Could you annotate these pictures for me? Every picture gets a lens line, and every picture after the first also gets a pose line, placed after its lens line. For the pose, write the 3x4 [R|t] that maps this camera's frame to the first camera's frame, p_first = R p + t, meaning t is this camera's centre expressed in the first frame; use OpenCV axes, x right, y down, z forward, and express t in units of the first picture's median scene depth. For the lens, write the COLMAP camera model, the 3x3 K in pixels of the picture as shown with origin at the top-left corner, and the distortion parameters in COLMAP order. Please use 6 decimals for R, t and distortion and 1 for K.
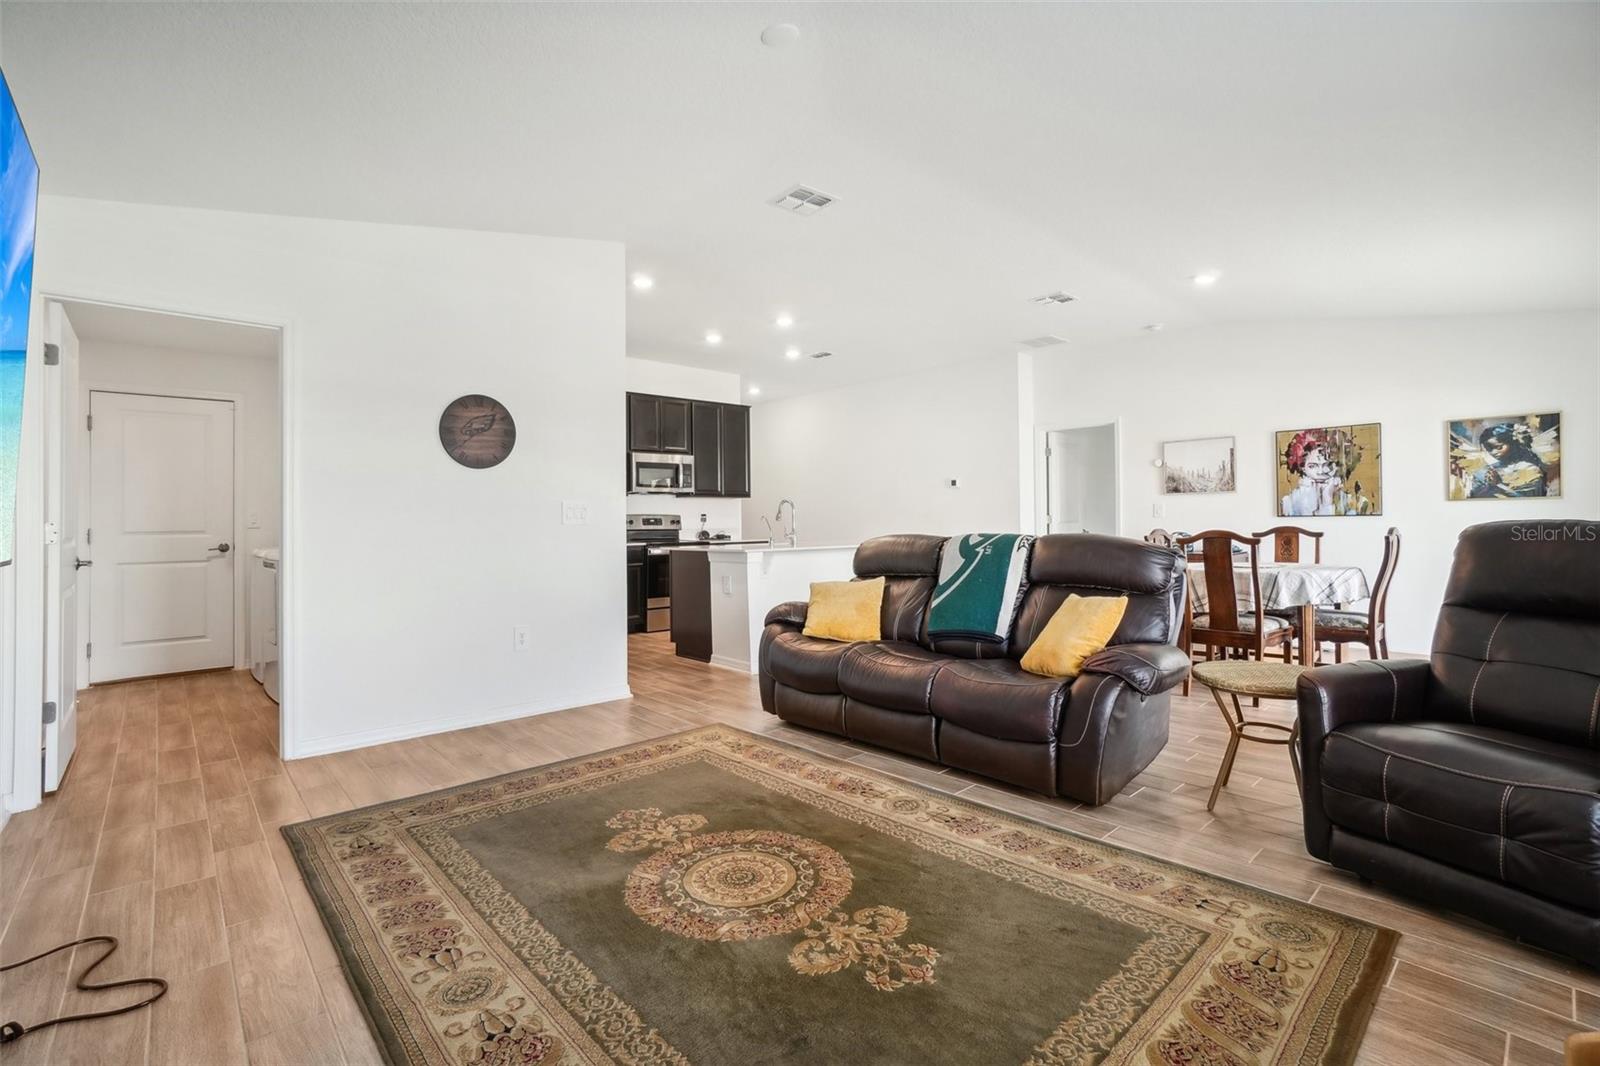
lens RADIAL K [[721.0, 0, 794.3], [0, 721.0, 521.5], [0, 0, 1]] dist [-0.049140, 0.015424]
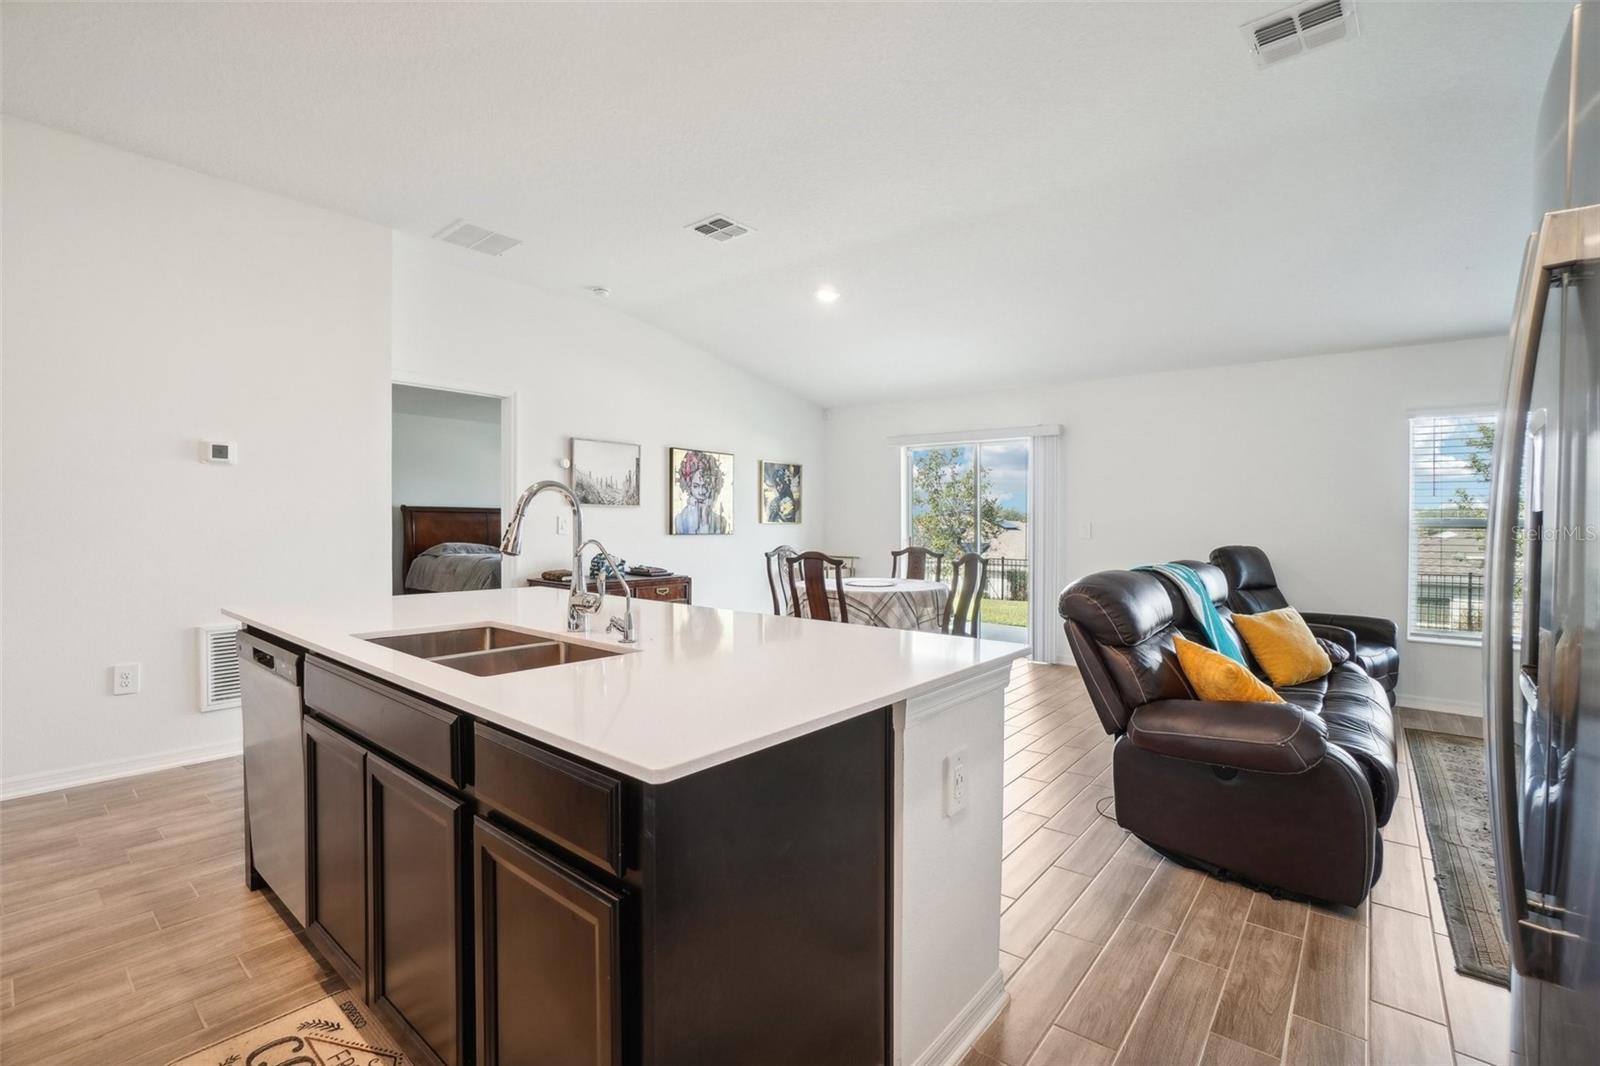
lens RADIAL K [[751.3, 0, 811.3], [0, 751.3, 521.9], [0, 0, 1]] dist [-0.028439, -0.000326]
pose [[-0.161669, 0.012051, 0.986771, -0.462113], [-0.011828, 0.999830, -0.014148, -0.014933], [-0.986774, -0.013959, -0.161499, 1.210646]]
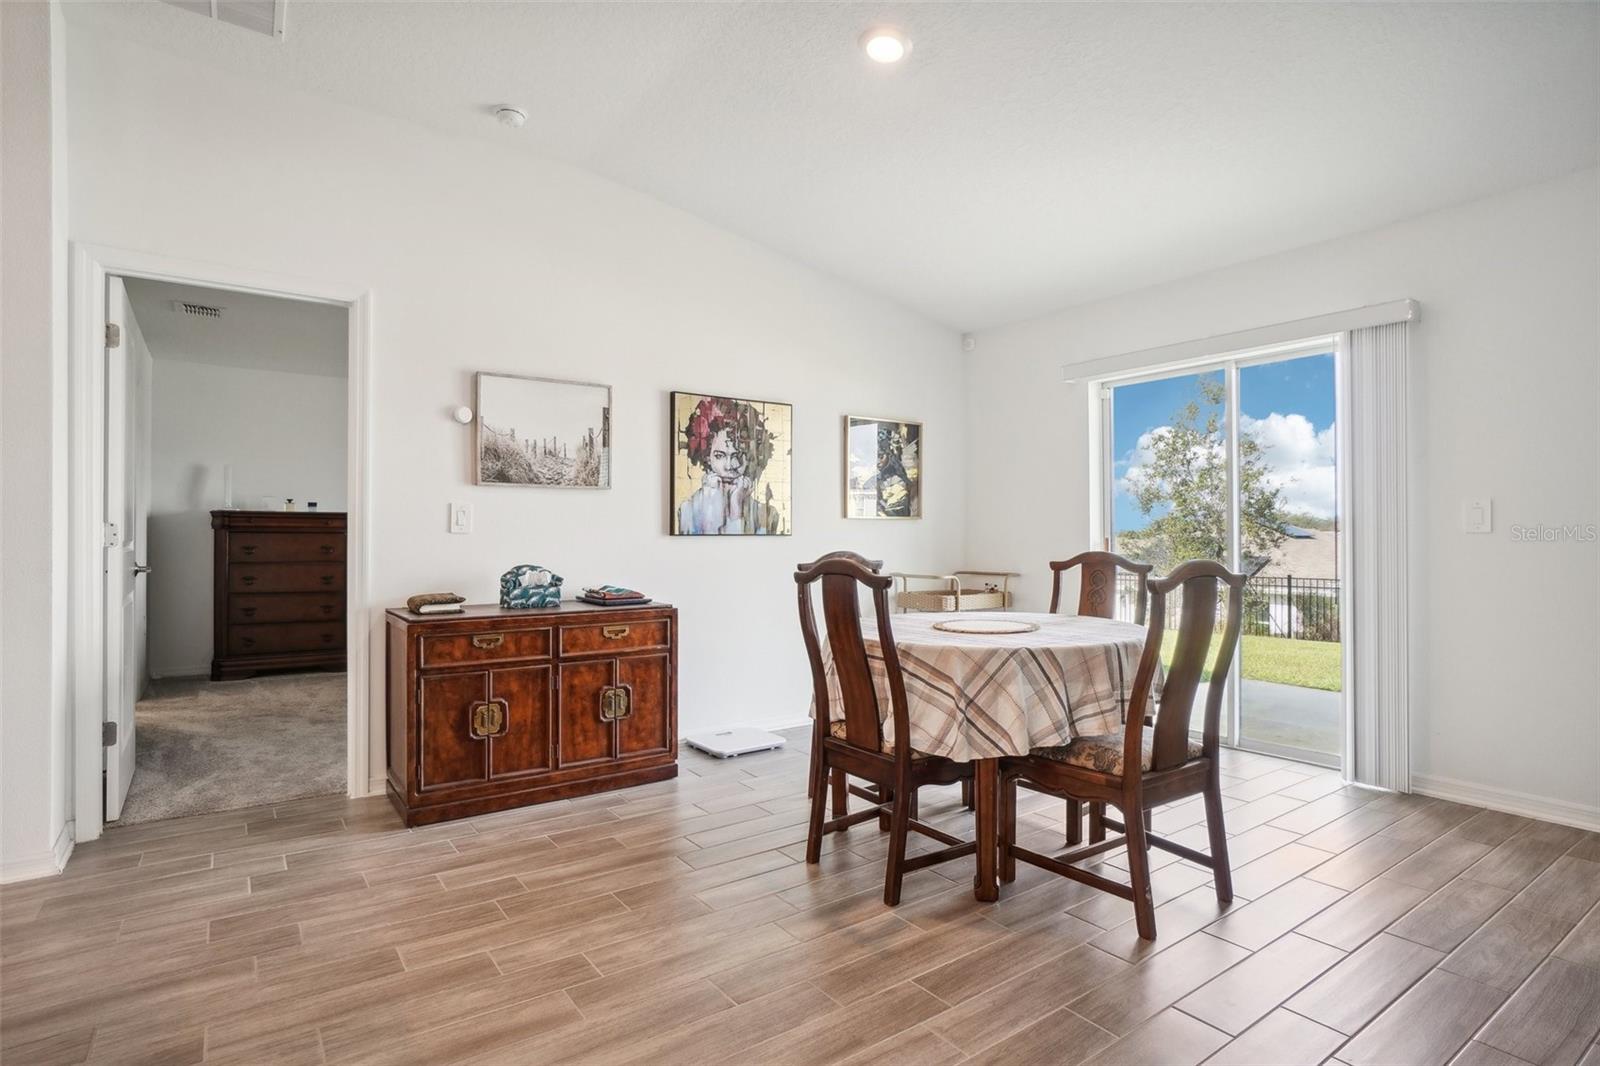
lens RADIAL K [[834.7, 0, 806.9], [0, 834.7, 538.4], [0, 0, 1]] dist [-0.020121, 0.000490]
pose [[0.115577, 0.010104, 0.993247, 0.004938], [-0.004208, 0.999944, -0.009683, 0.002563], [-0.993290, -0.003061, 0.115613, 1.001201]]
